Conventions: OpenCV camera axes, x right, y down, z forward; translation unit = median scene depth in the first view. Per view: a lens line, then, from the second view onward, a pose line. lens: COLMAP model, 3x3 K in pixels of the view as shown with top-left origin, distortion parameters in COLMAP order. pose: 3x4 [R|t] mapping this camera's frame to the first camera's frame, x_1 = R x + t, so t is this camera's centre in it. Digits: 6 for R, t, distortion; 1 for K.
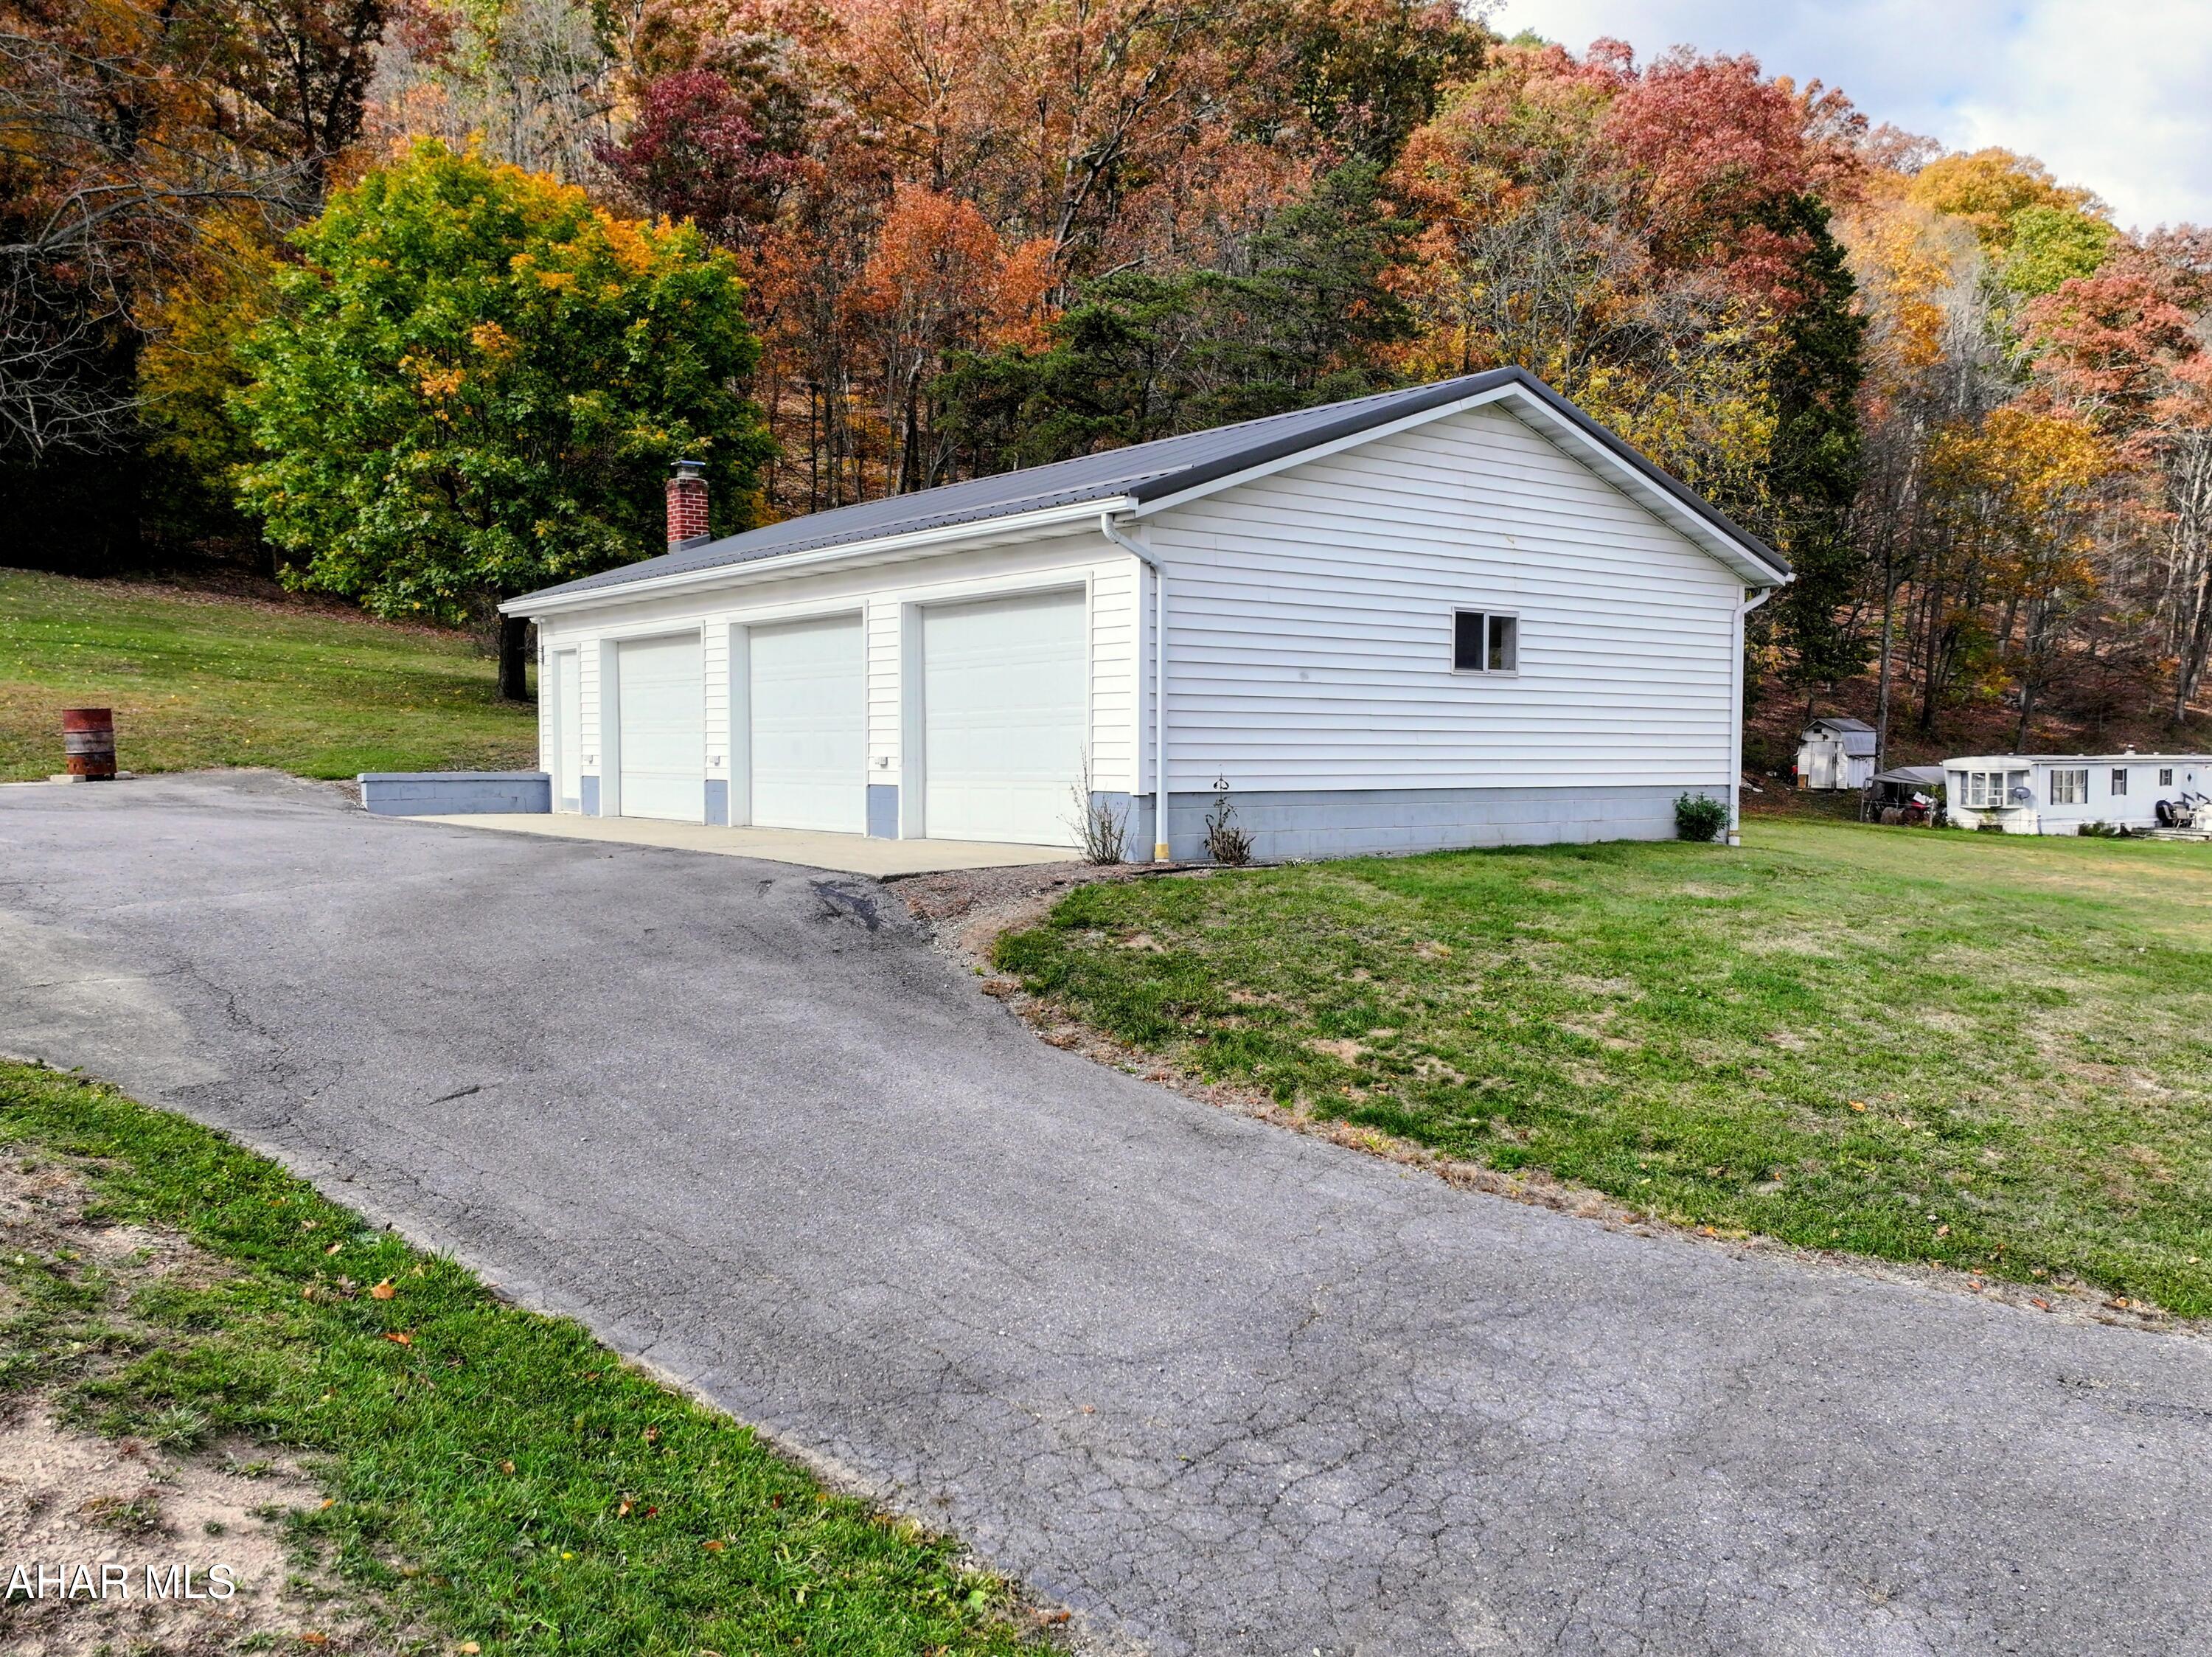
lens RADIAL K [[1792.3, 0, 1110.7], [0, 1792.3, 828.8], [0, 0, 1]] dist [0.006597, -0.010347]
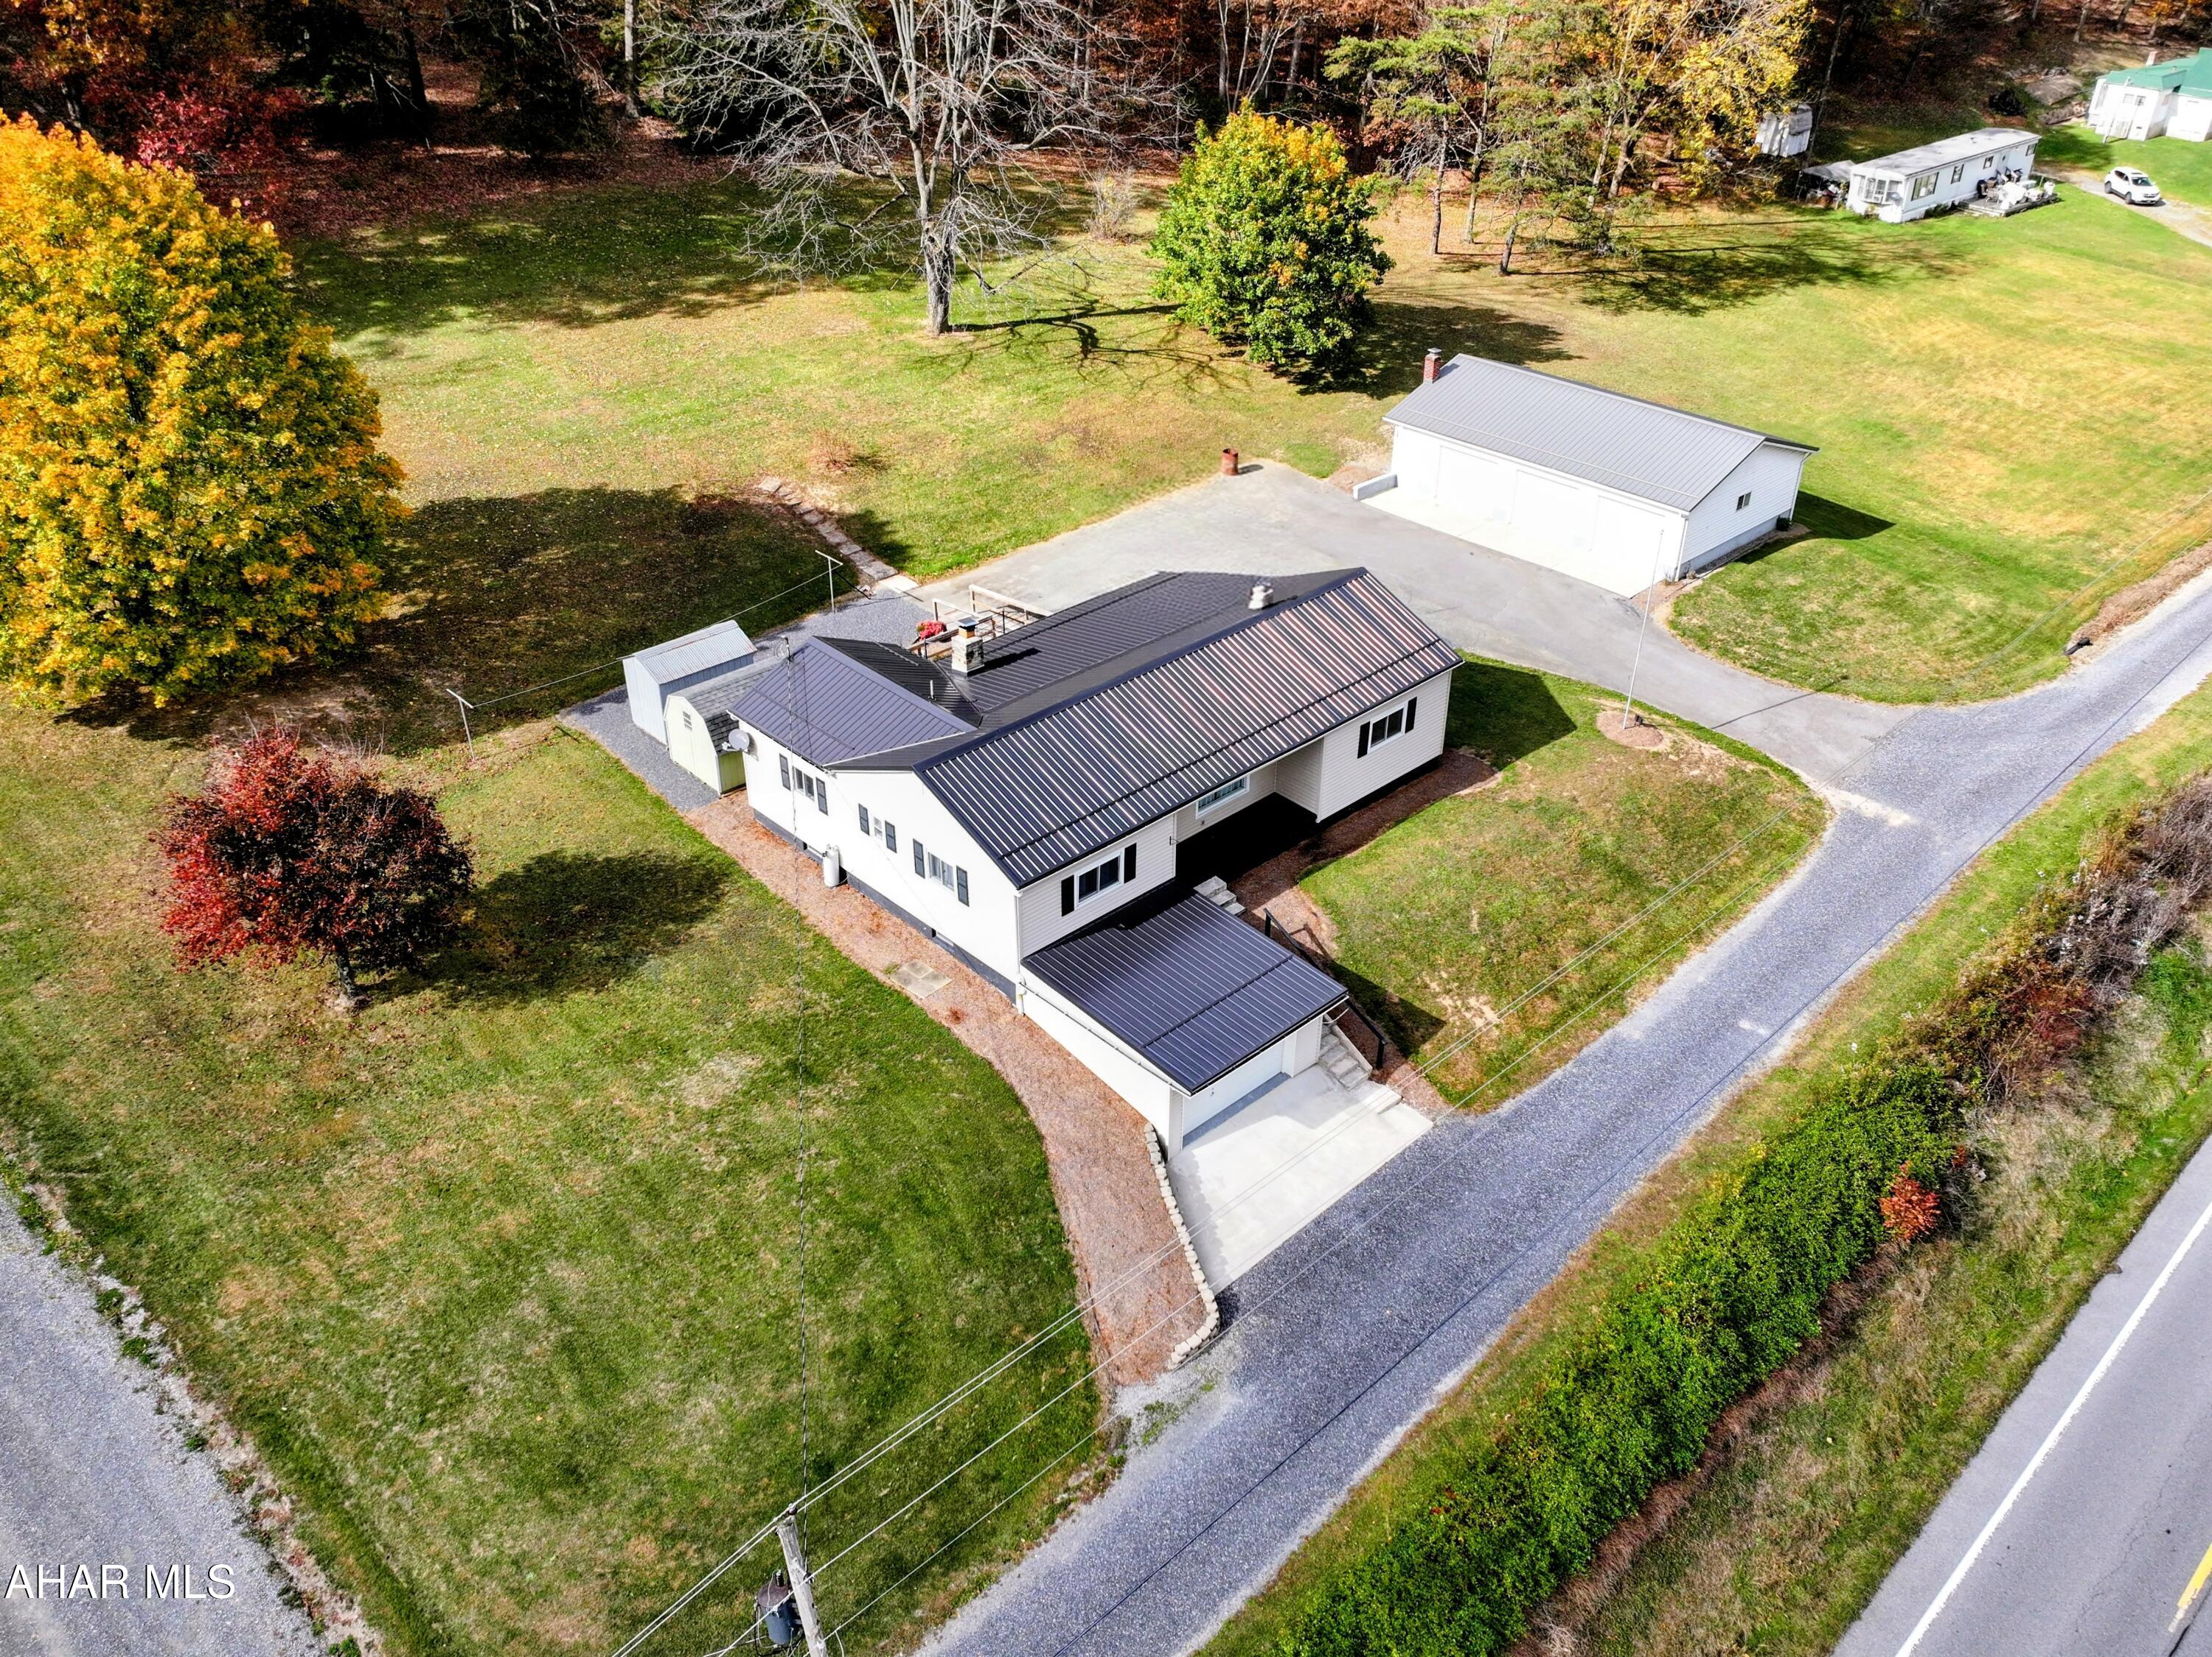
lens RADIAL K [[1792.3, 0, 1093.1], [0, 1792.3, 835.2], [0, 0, 1]] dist [0.006597, -0.010347]
pose [[0.995932, -0.047350, 0.076661, -2.524361], [0.002604, 0.865564, 0.500791, -2.357002], [-0.090068, -0.498555, 0.862166, -4.276960]]
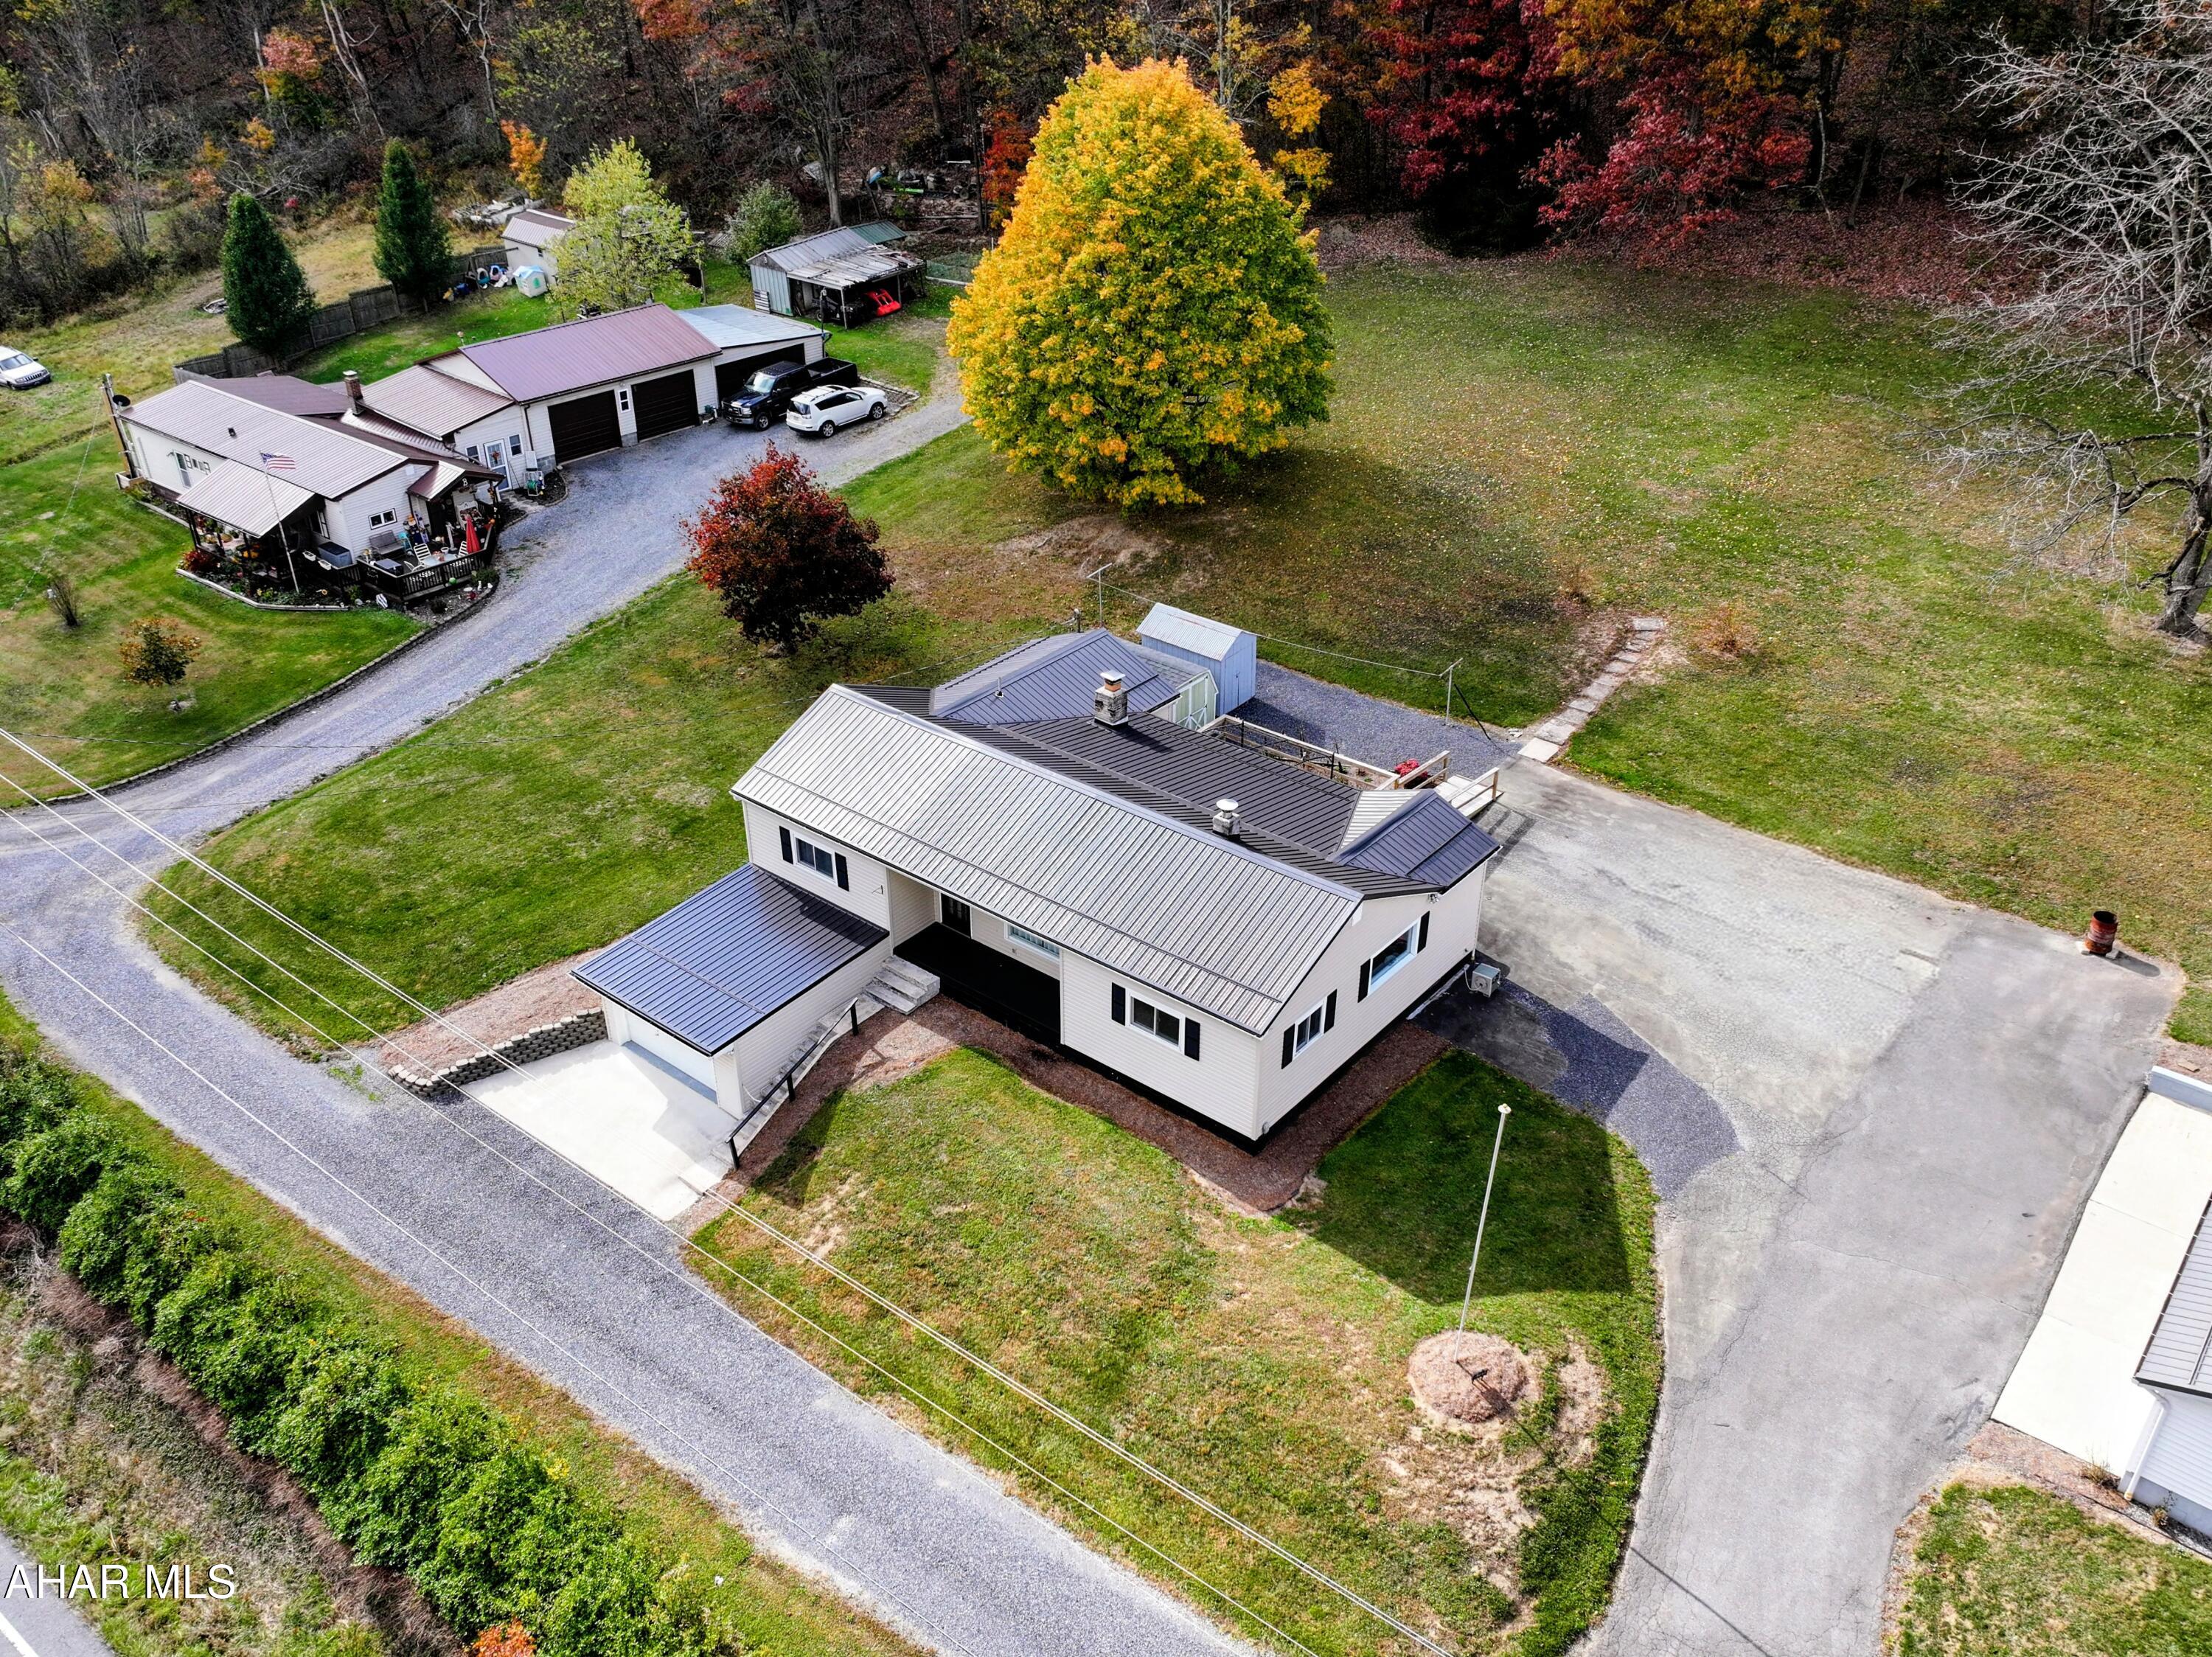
lens RADIAL K [[1792.3, 0, 1102.0], [0, 1792.3, 831.3], [0, 0, 1]] dist [0.006597, -0.010347]
pose [[0.221143, 0.502398, -0.835878, 1.685001], [-0.038196, 0.860903, 0.507333, -2.500148], [0.974493, -0.080266, 0.209572, -0.899476]]
